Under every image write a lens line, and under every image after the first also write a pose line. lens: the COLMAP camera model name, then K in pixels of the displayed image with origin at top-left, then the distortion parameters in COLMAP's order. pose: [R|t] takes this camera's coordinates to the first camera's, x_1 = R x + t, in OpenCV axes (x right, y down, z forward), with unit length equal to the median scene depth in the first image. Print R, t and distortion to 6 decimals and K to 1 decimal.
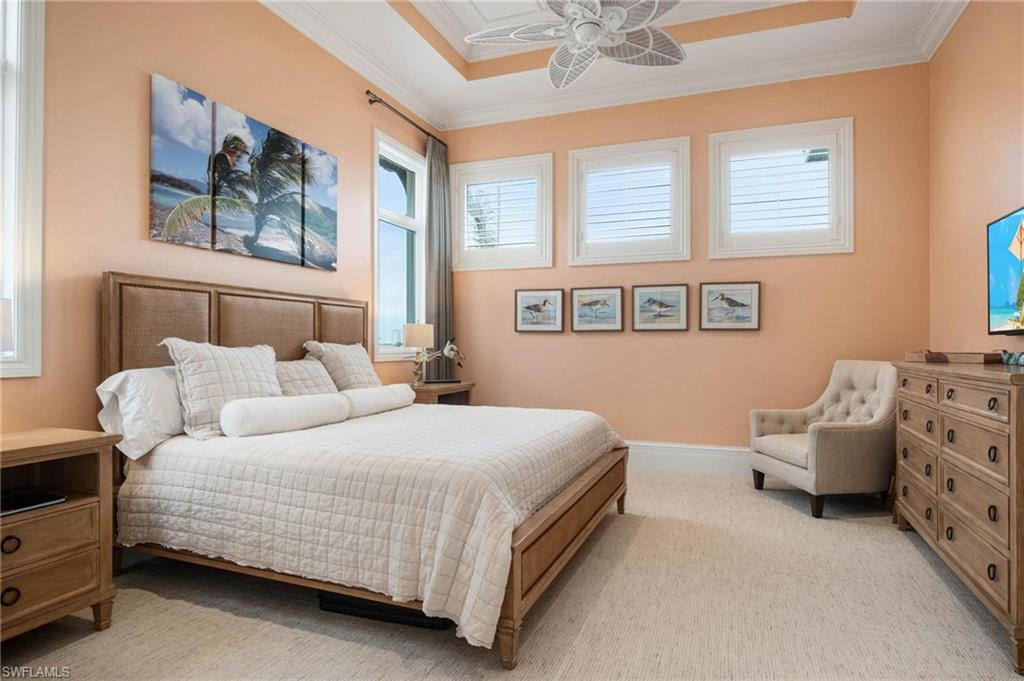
lens RADIAL K [[553.6, 0, 512.3], [0, 553.6, 342.2], [0, 0, 1]] dist [-0.020580, 0.005501]
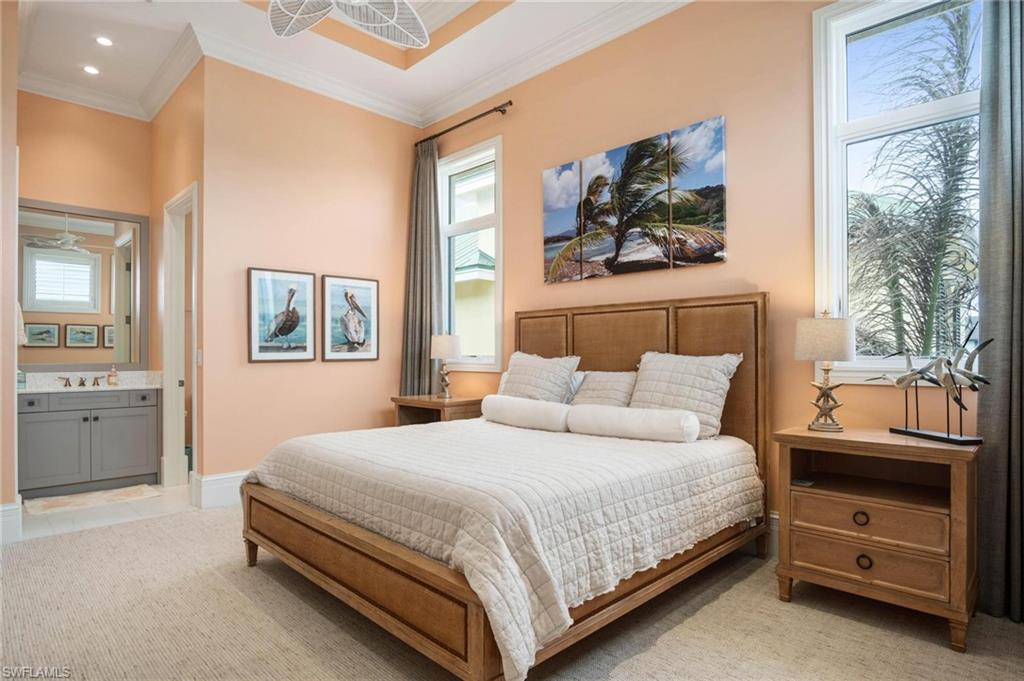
lens RADIAL K [[553.6, 0, 510.1], [0, 553.6, 350.0], [0, 0, 1]] dist [-0.020580, 0.005501]
pose [[-0.392894, -0.007881, -0.919550, 0.614548], [0.005087, 0.999929, -0.010744, 0.003838], [0.919570, -0.008899, -0.392826, 1.235931]]
